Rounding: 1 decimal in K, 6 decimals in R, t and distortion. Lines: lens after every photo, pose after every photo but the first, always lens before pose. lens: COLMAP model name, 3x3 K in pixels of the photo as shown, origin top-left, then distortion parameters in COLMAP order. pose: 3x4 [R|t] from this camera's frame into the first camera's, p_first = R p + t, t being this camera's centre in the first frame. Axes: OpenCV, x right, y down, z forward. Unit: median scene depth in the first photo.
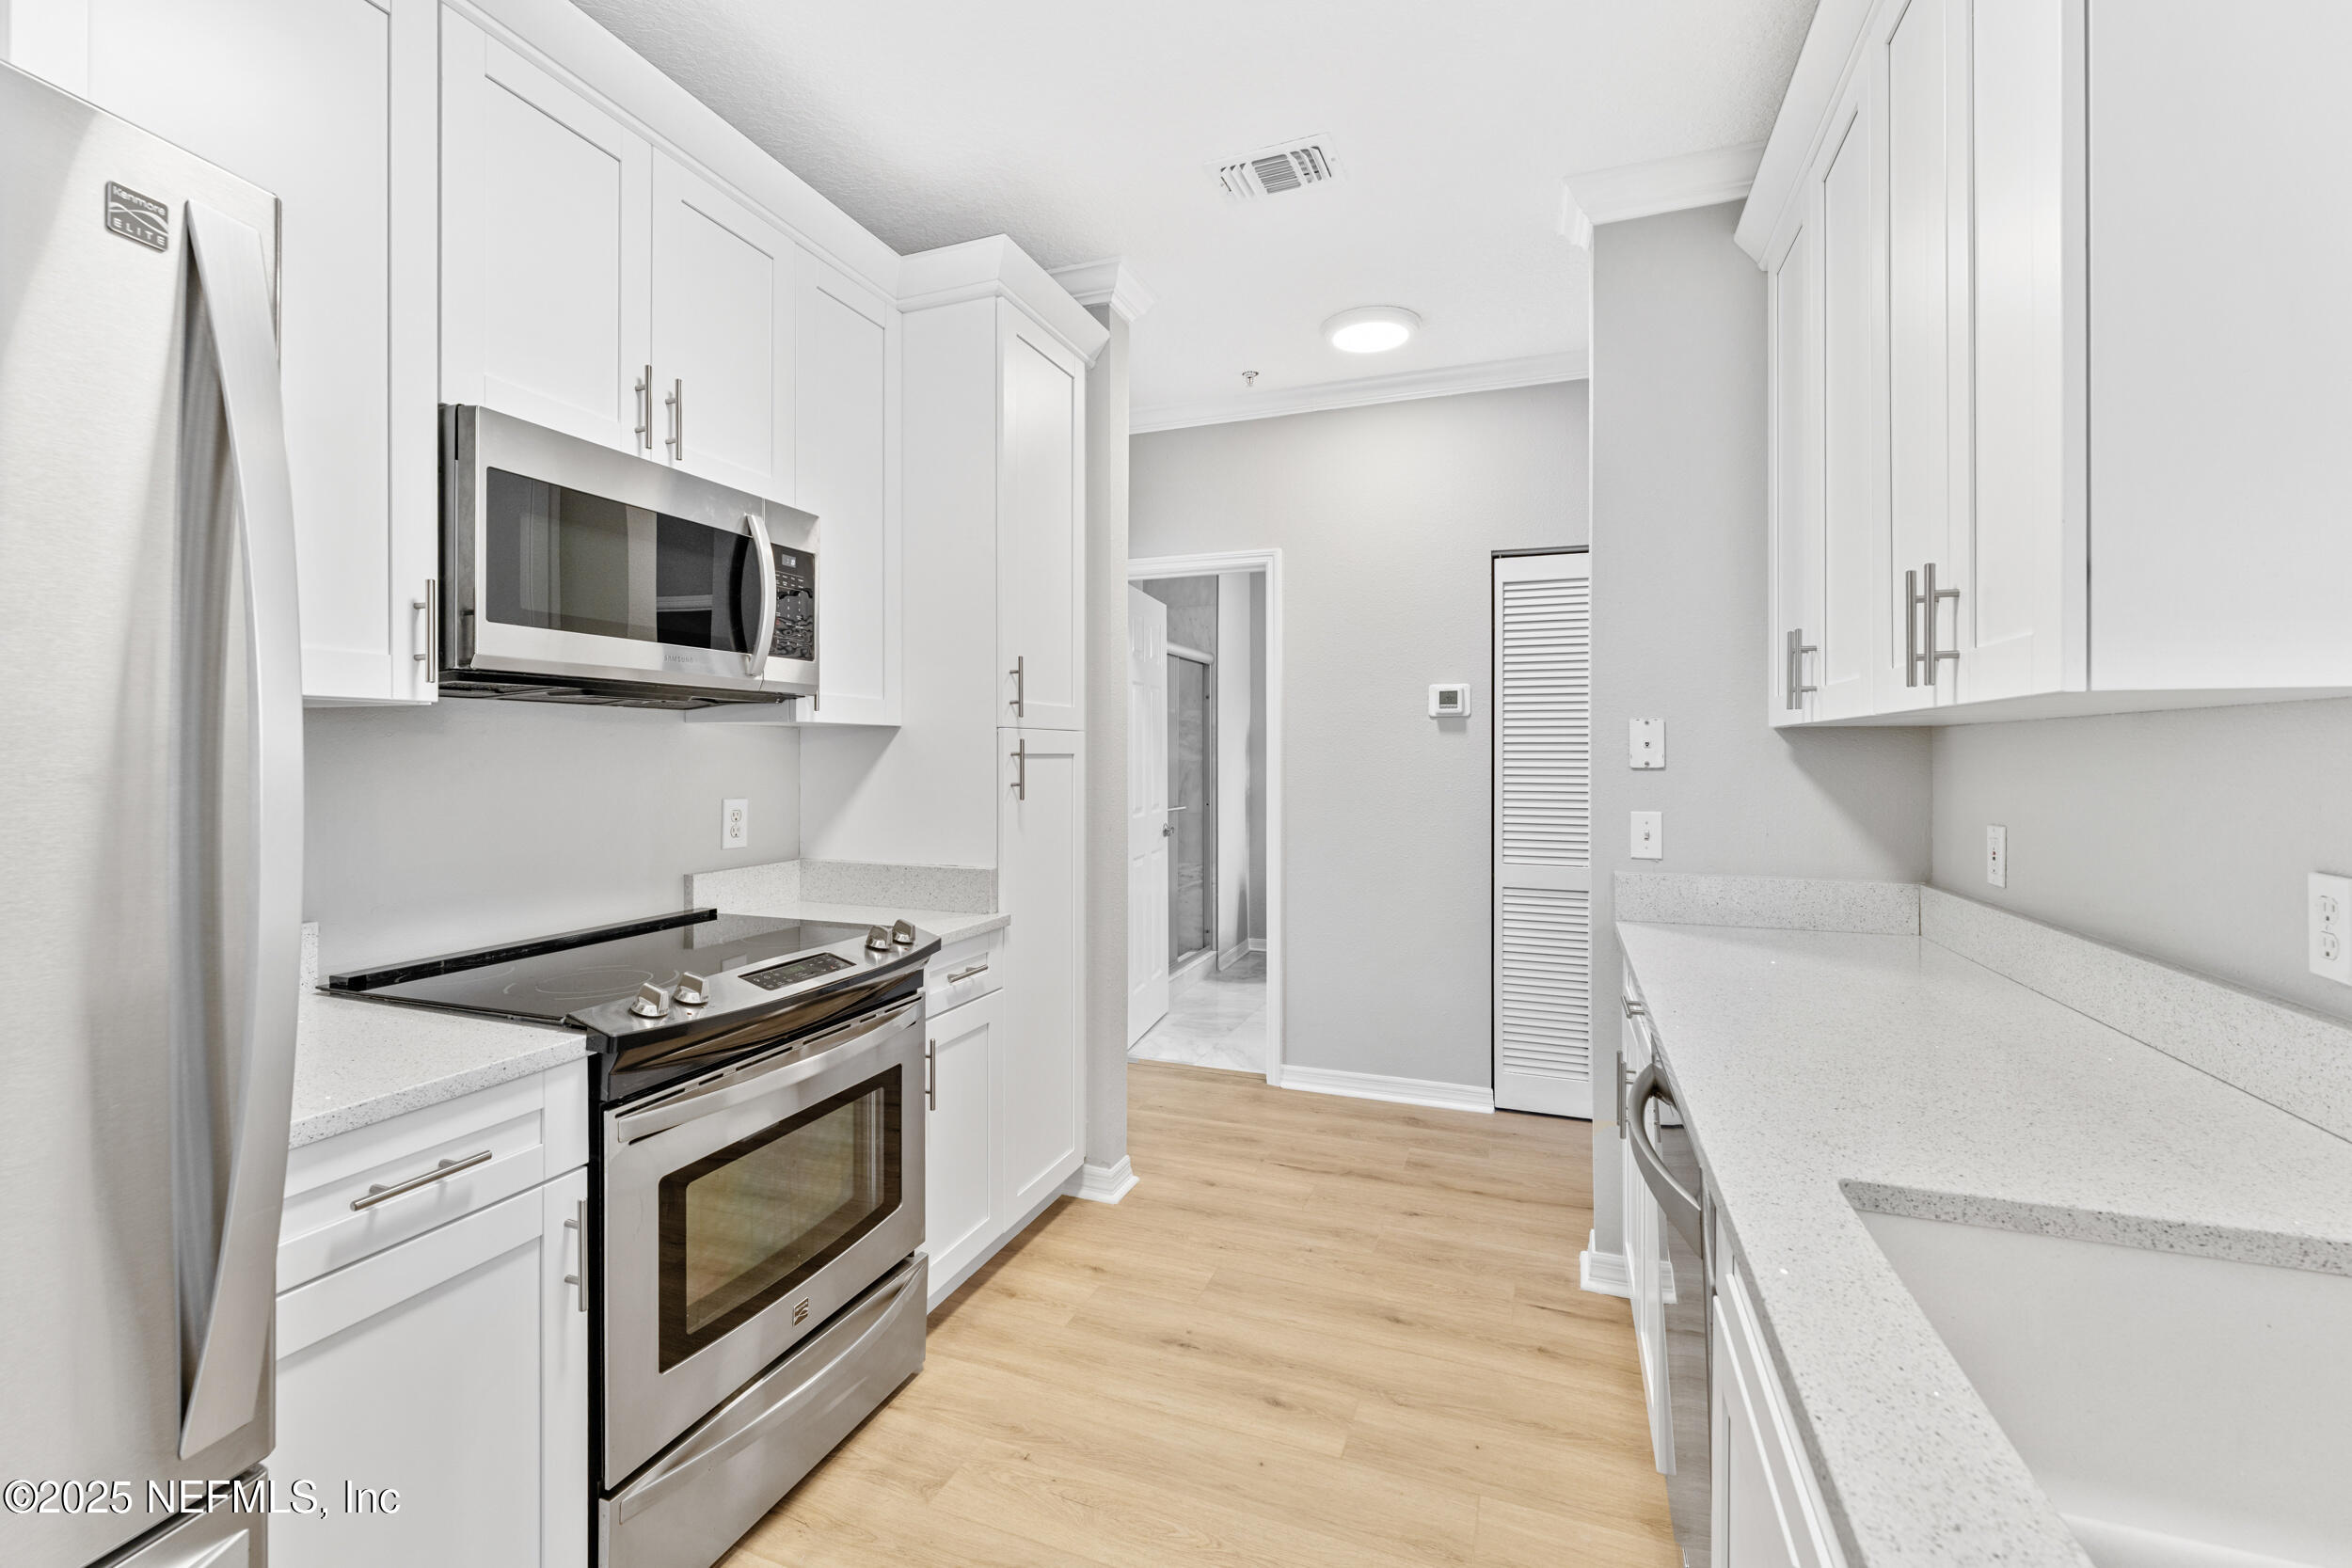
lens RADIAL K [[1006.9, 0, 1184.6], [0, 1006.9, 755.9], [0, 0, 1]] dist [-0.002516, -0.000067]
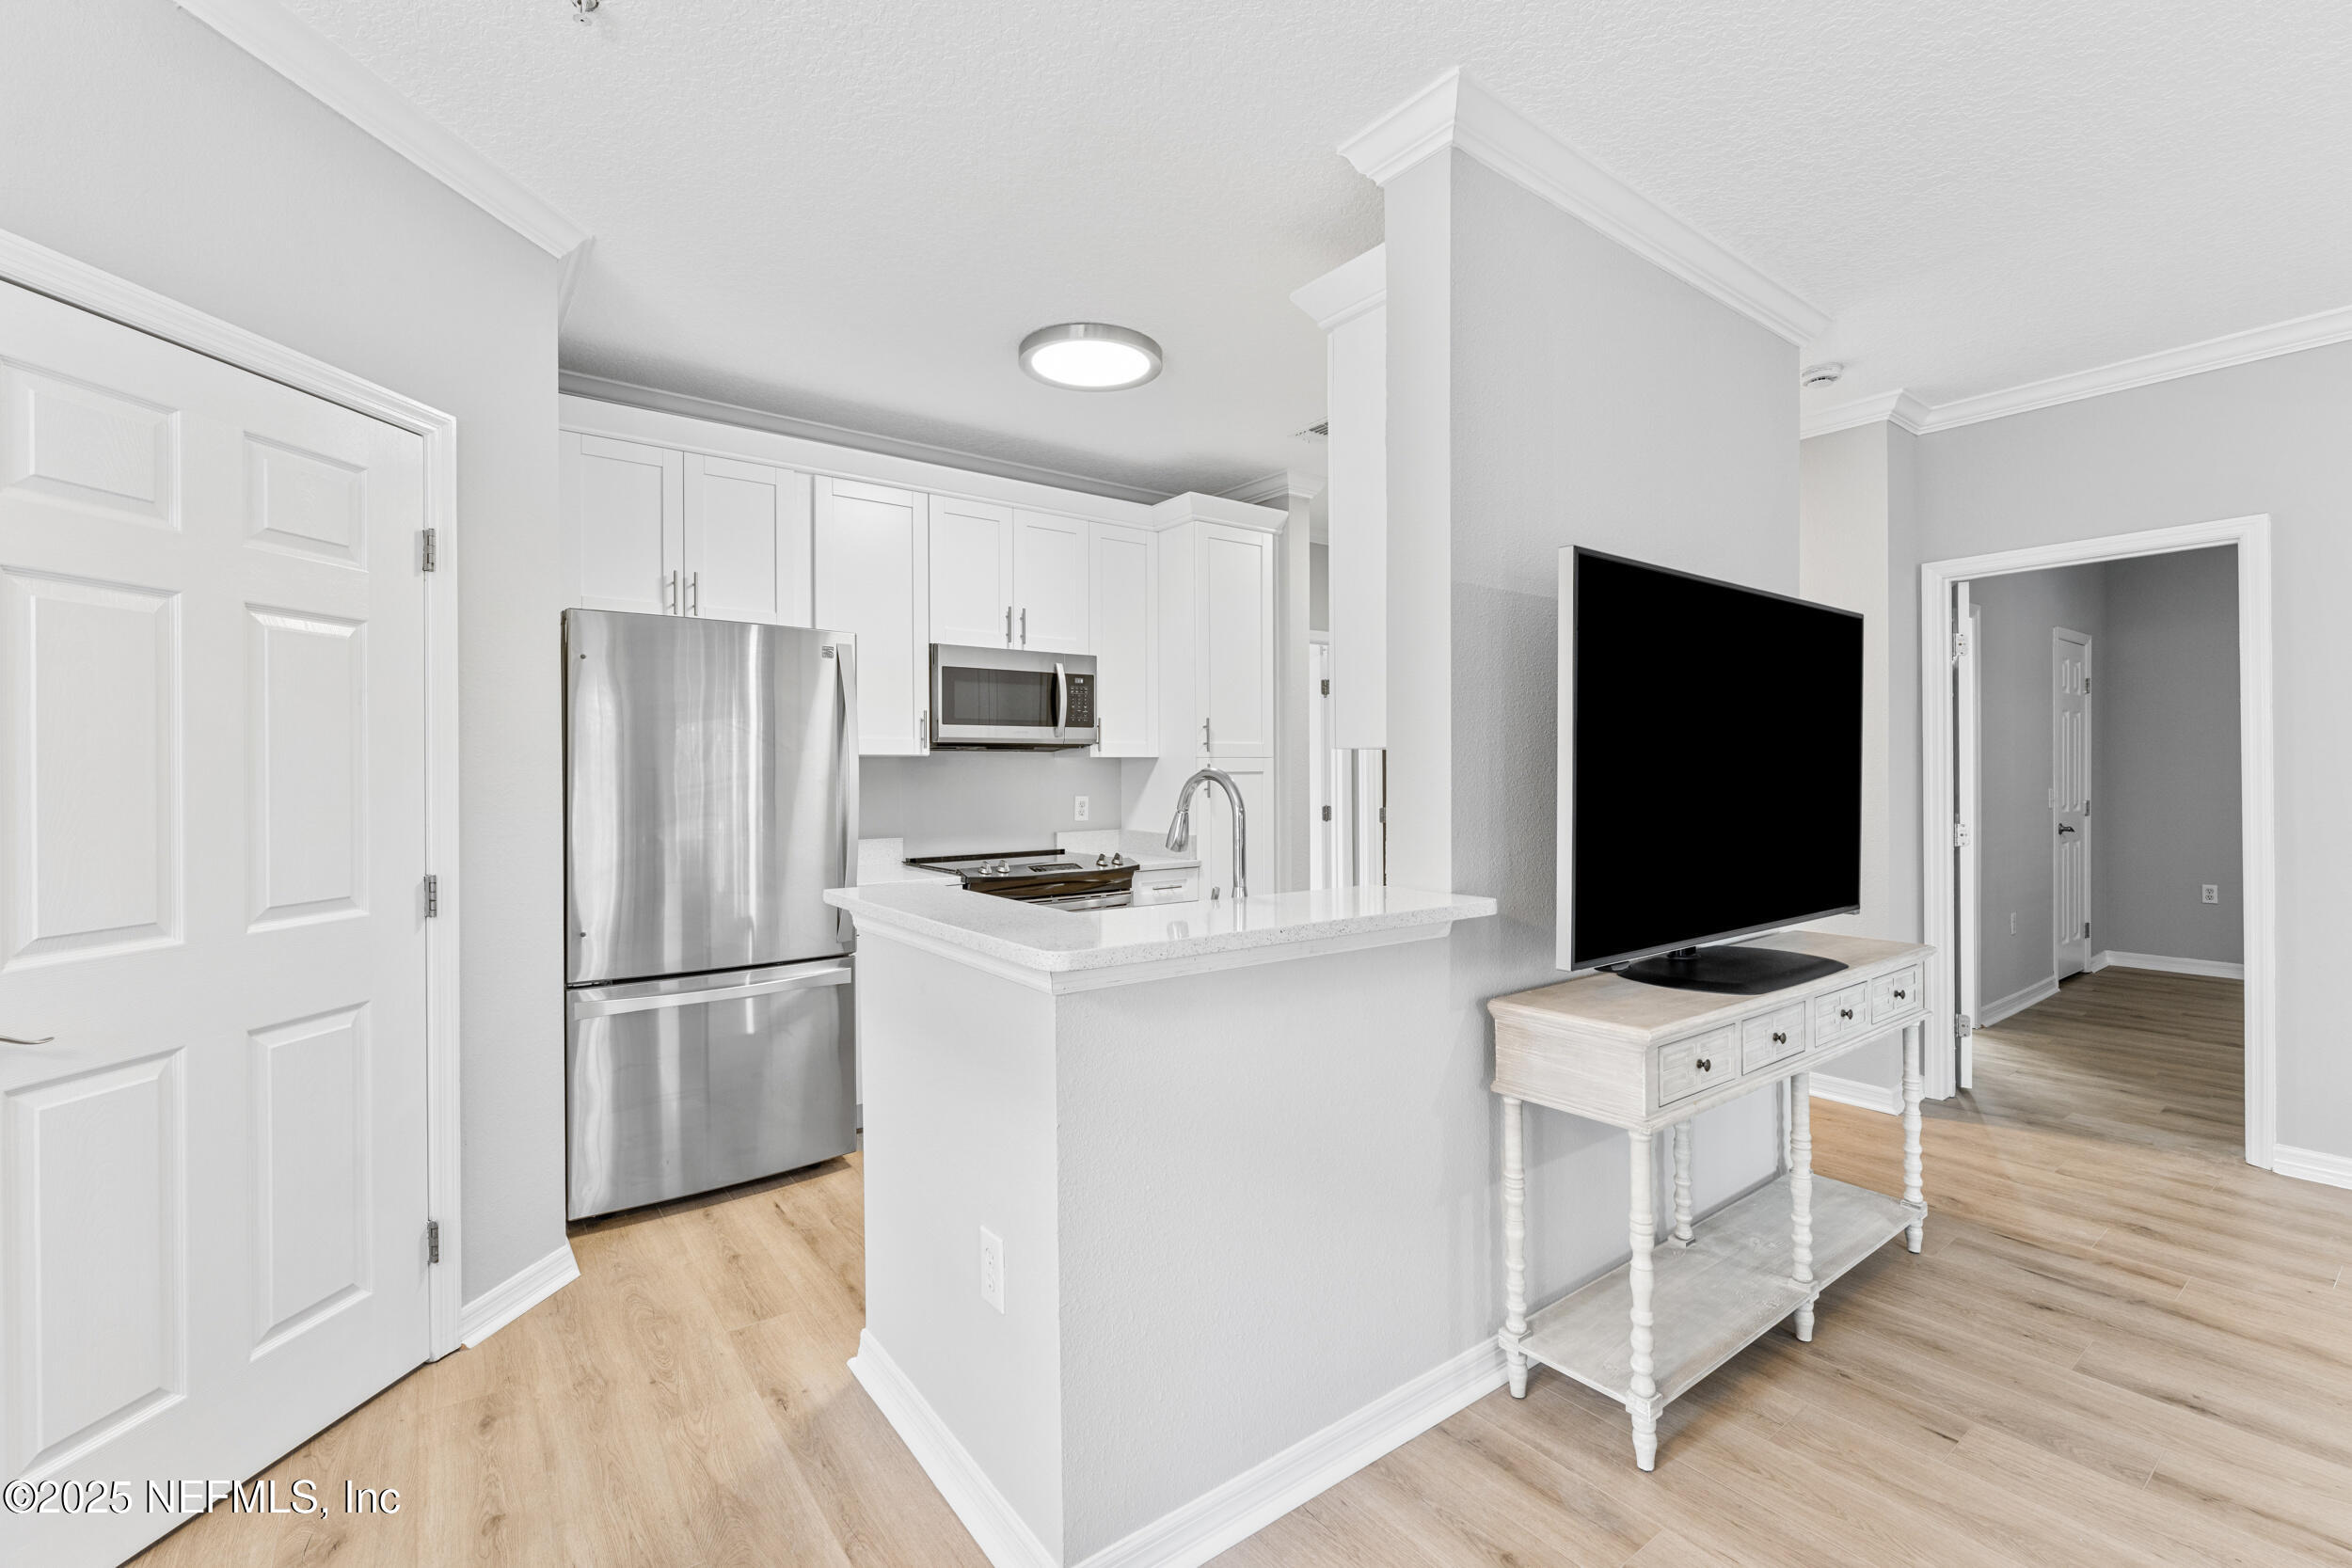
lens RADIAL K [[1006.9, 0, 1180.5], [0, 1006.9, 774.9], [0, 0, 1]] dist [-0.002516, -0.000067]
pose [[0.844275, -0.003170, -0.535901, 0.909701], [0.005246, 0.999983, 0.002349, -0.001764], [0.535884, -0.004795, 0.844278, -0.657065]]
